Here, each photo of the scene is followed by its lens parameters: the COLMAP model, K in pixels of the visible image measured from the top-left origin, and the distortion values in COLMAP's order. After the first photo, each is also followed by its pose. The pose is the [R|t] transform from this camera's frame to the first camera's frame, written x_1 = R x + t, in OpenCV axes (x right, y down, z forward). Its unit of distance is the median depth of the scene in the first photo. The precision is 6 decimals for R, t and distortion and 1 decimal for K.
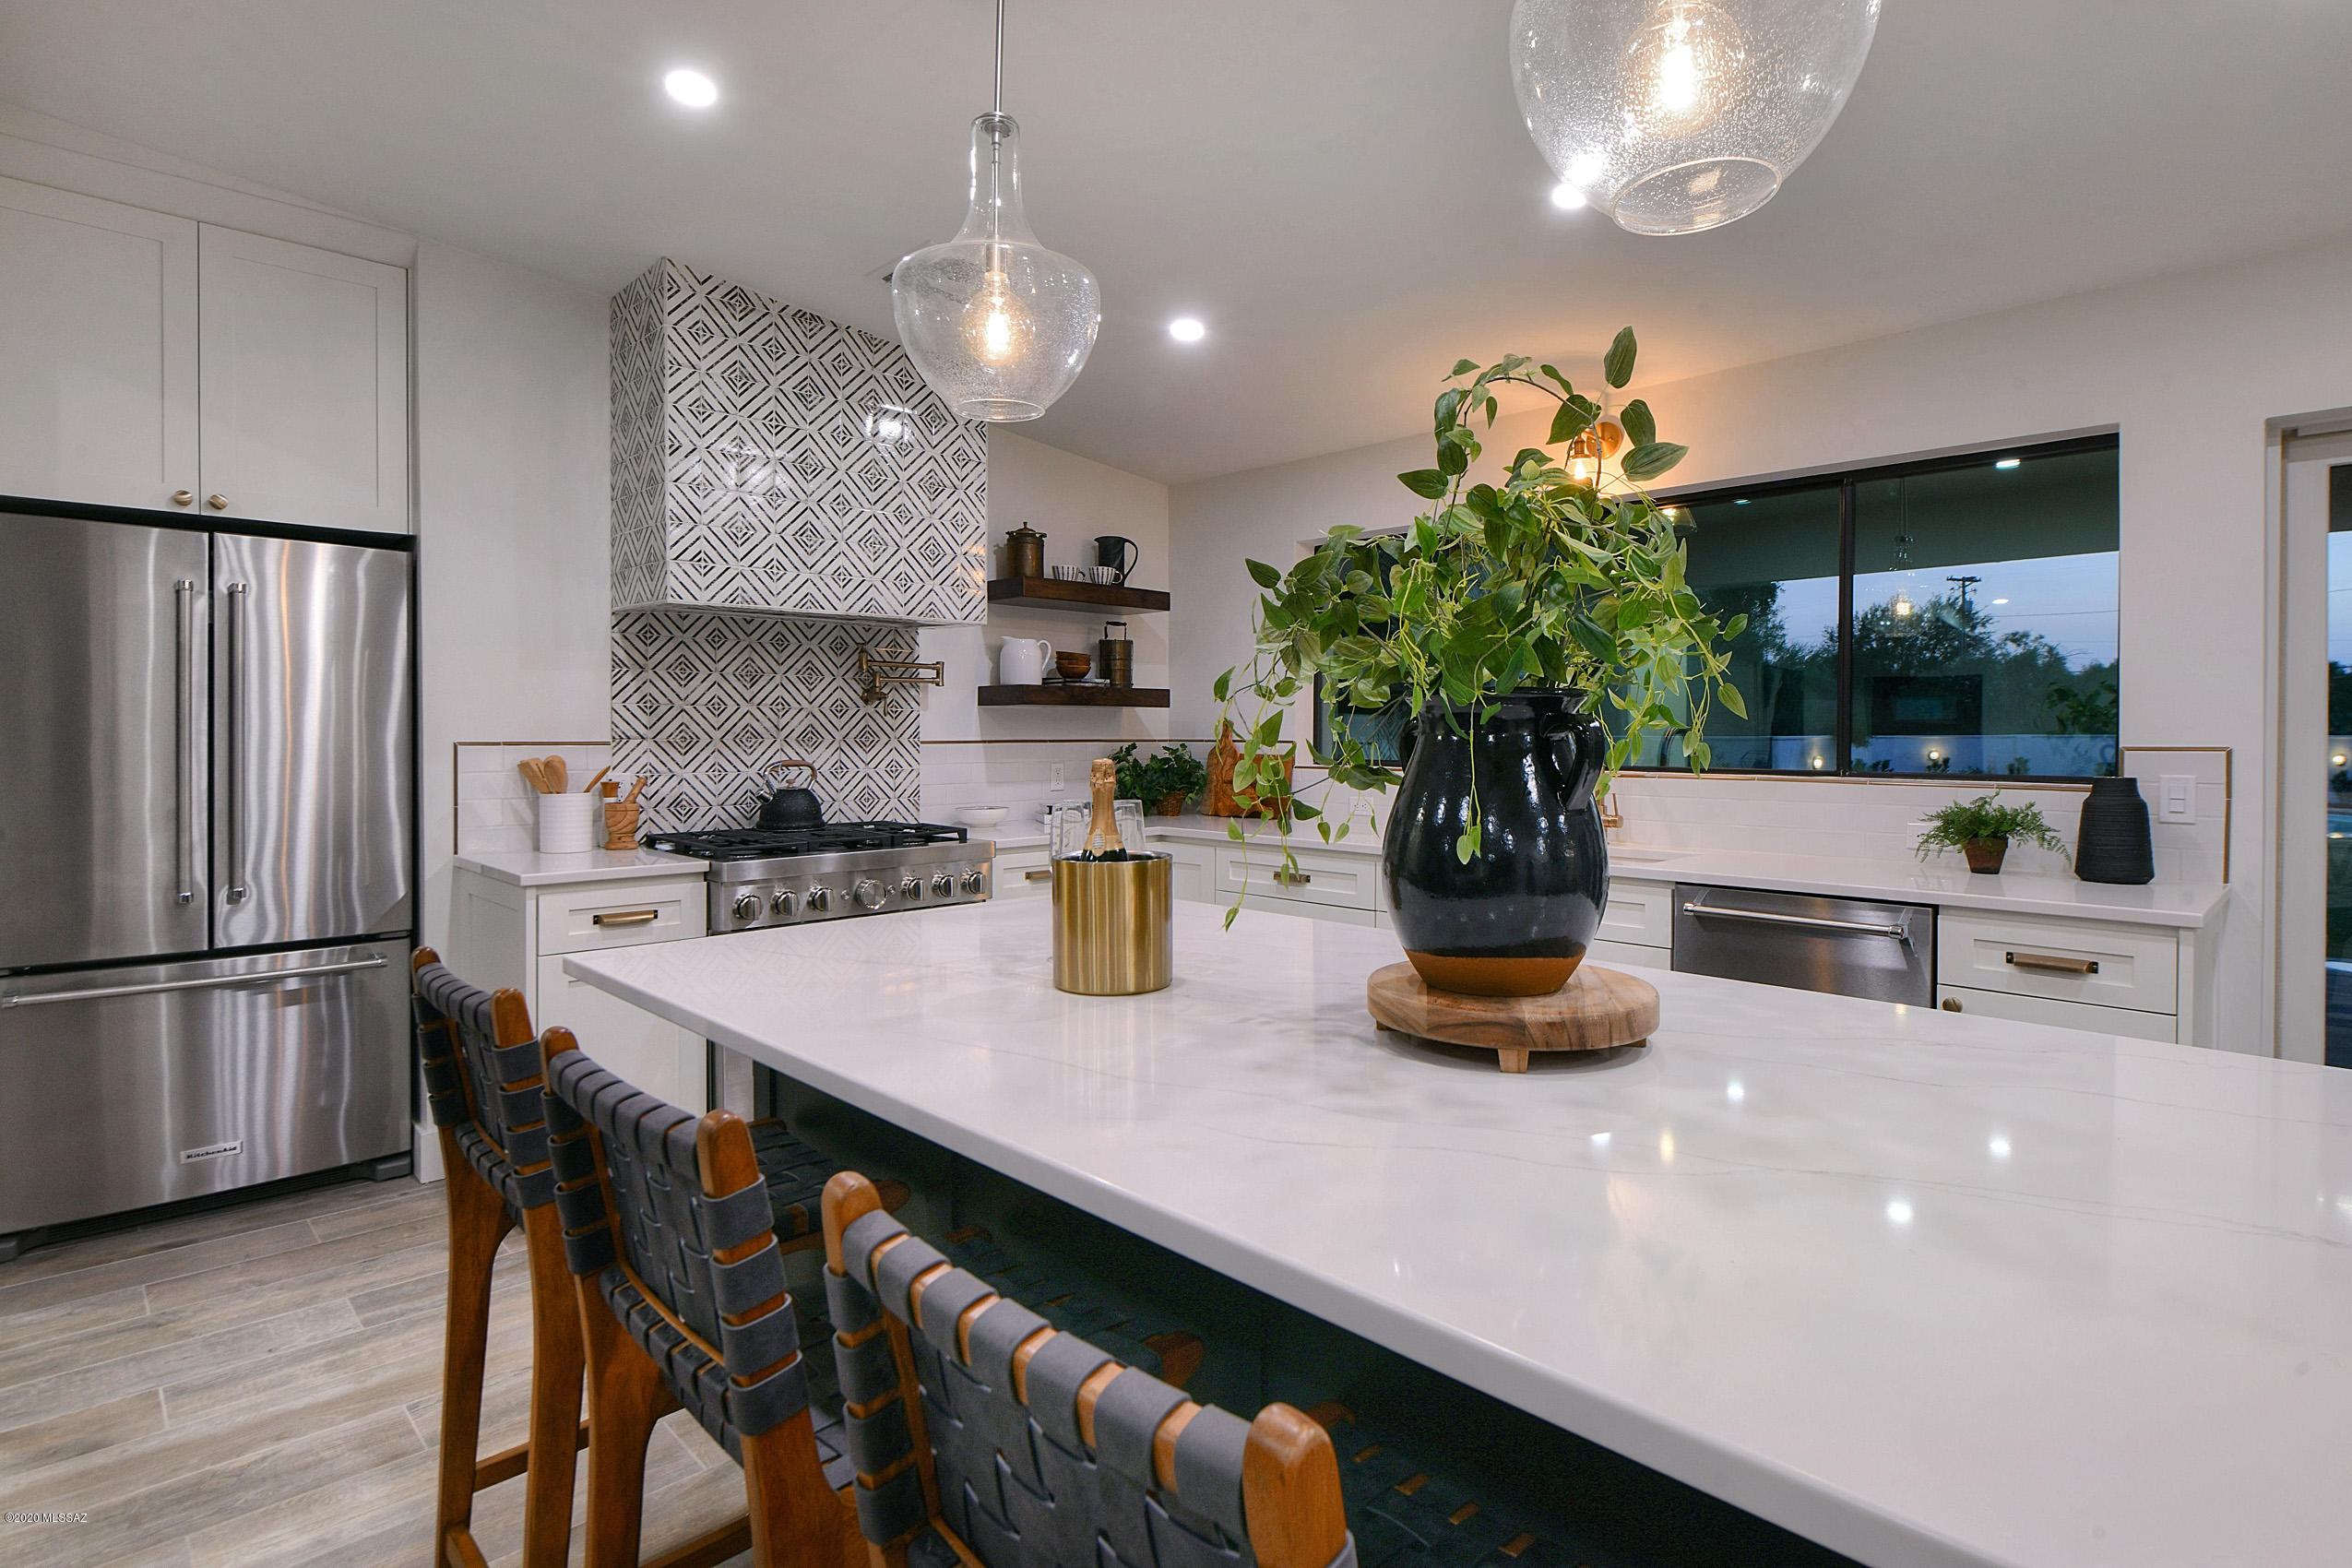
lens RADIAL K [[1131.5, 0, 1161.7], [0, 1131.5, 736.3], [0, 0, 1]] dist [-0.005228, 0.000783]
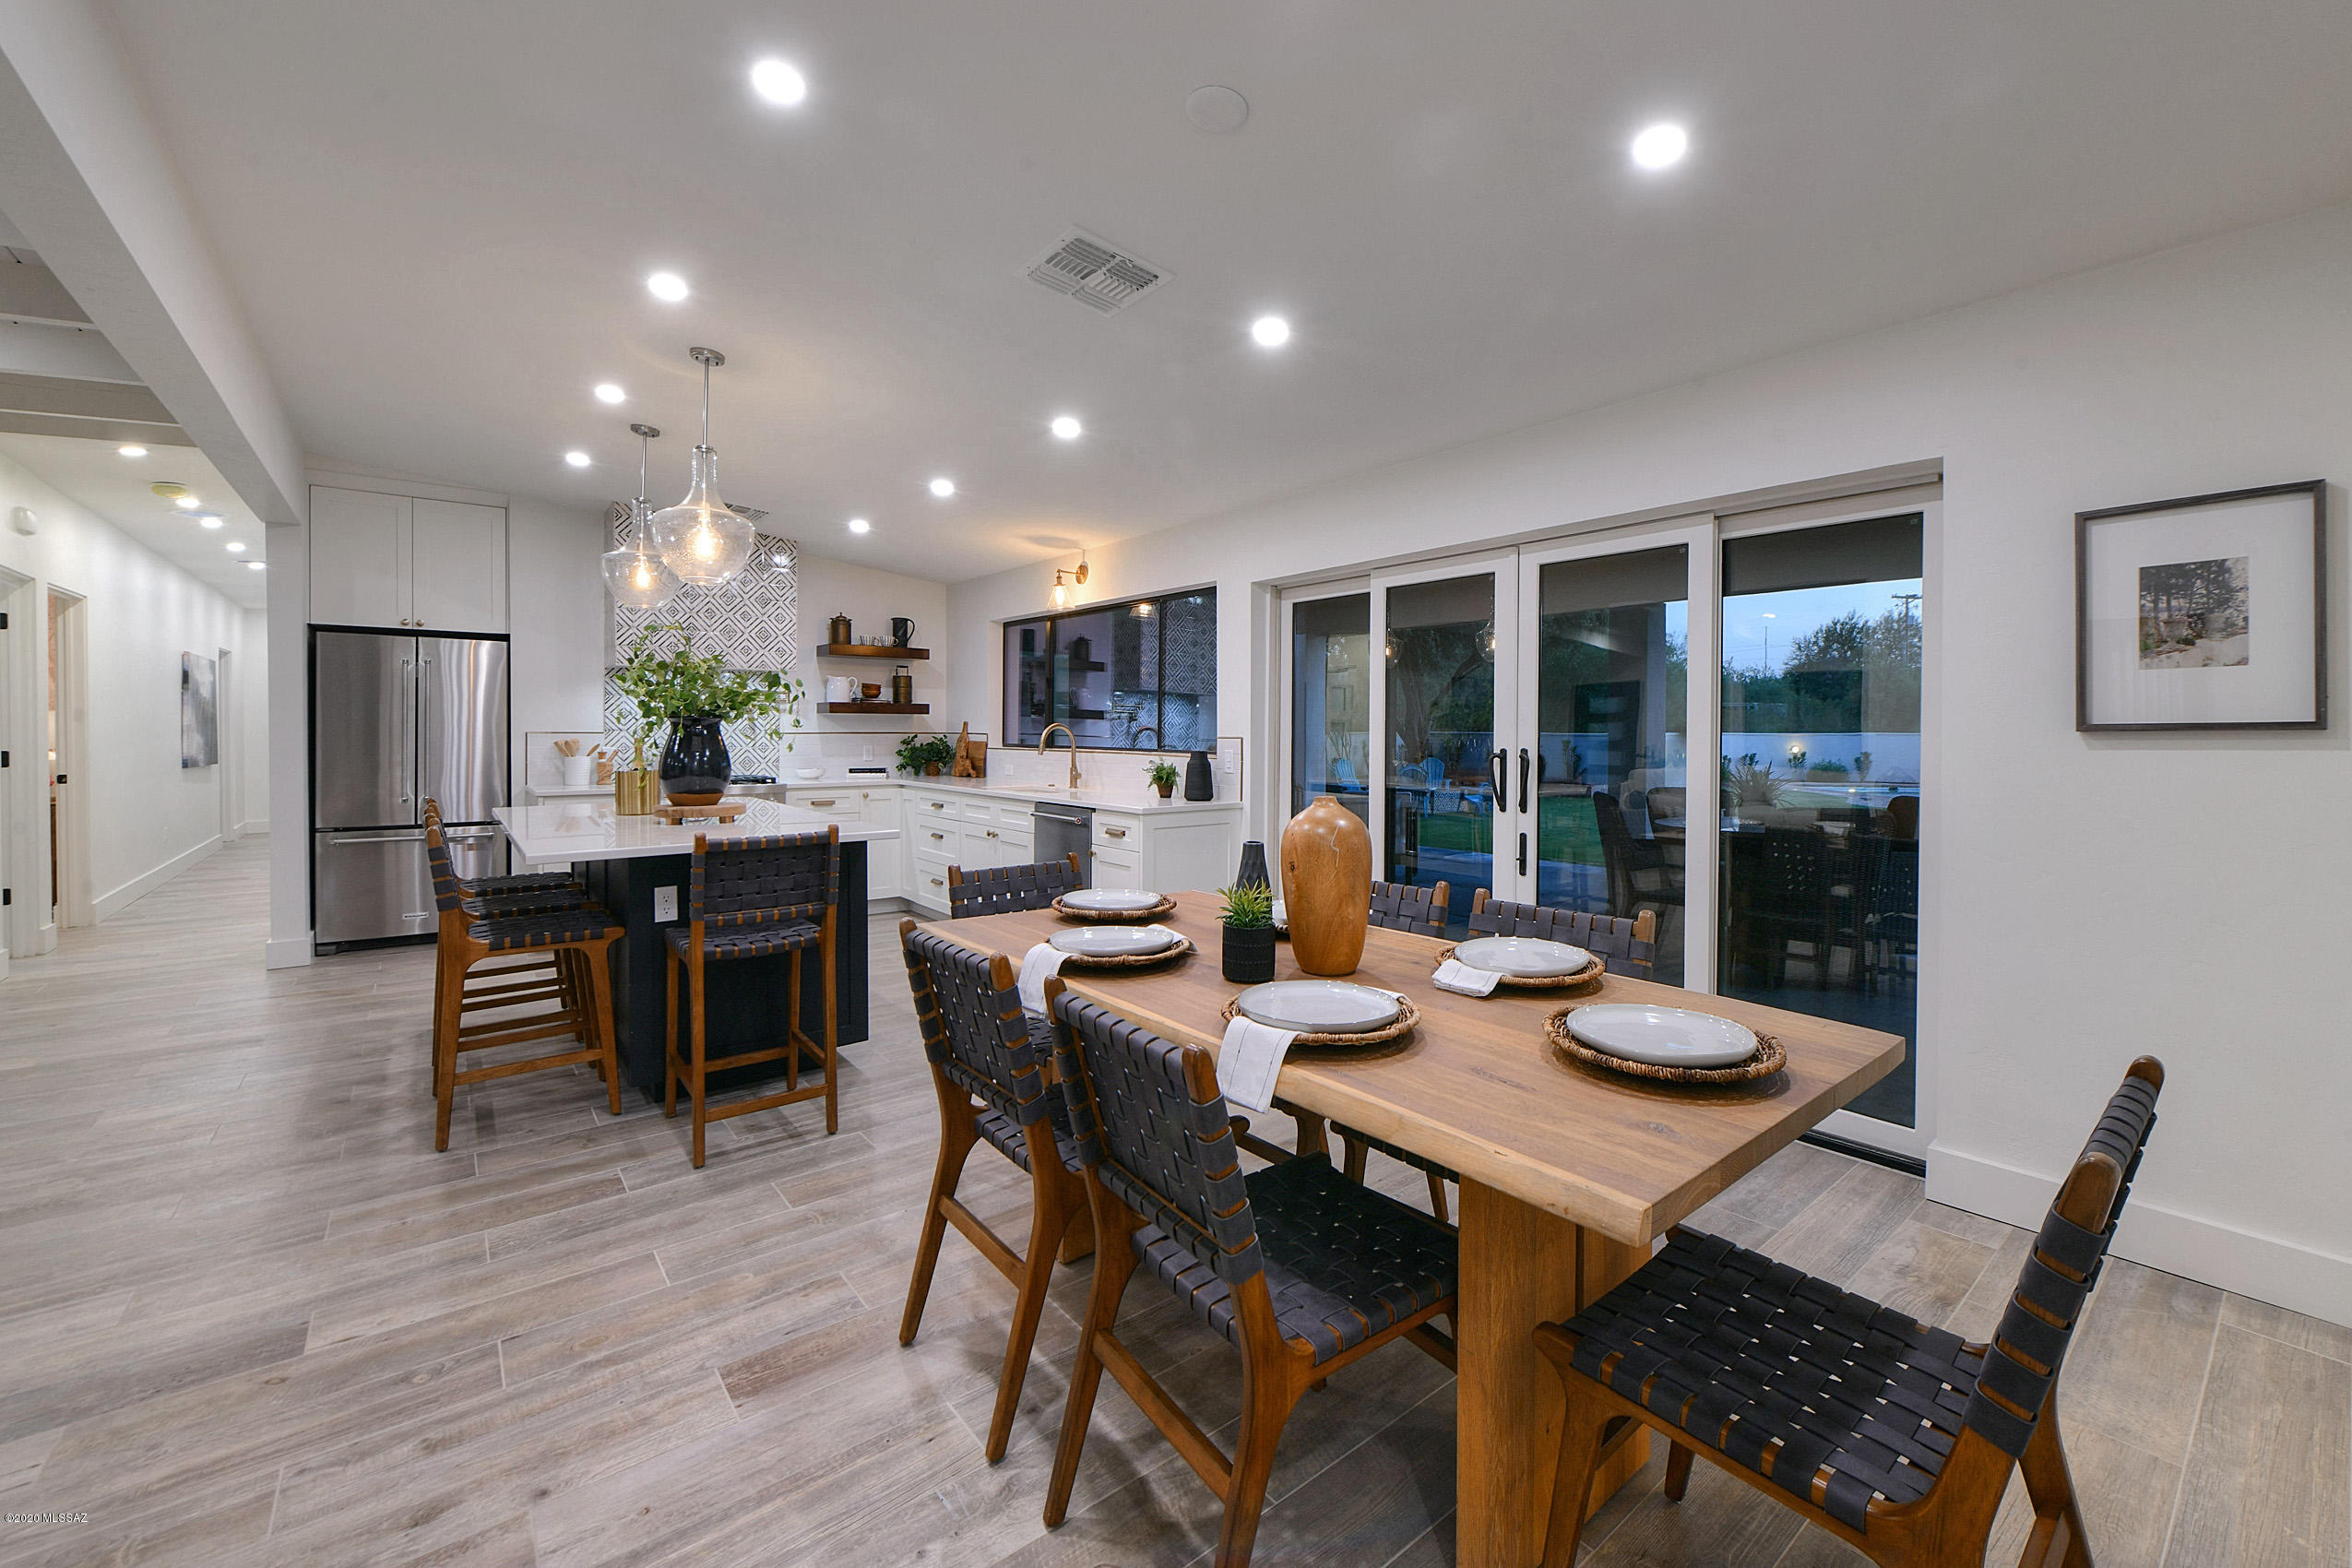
lens RADIAL K [[966.5, 0, 1169.1], [0, 966.5, 730.7], [0, 0, 1]] dist [-0.008769, 0.000546]
pose [[0.993005, 0.004886, -0.117967, 0.625669], [-0.004766, 0.999988, 0.001298, -0.004246], [0.117972, -0.000727, 0.993017, -0.518481]]
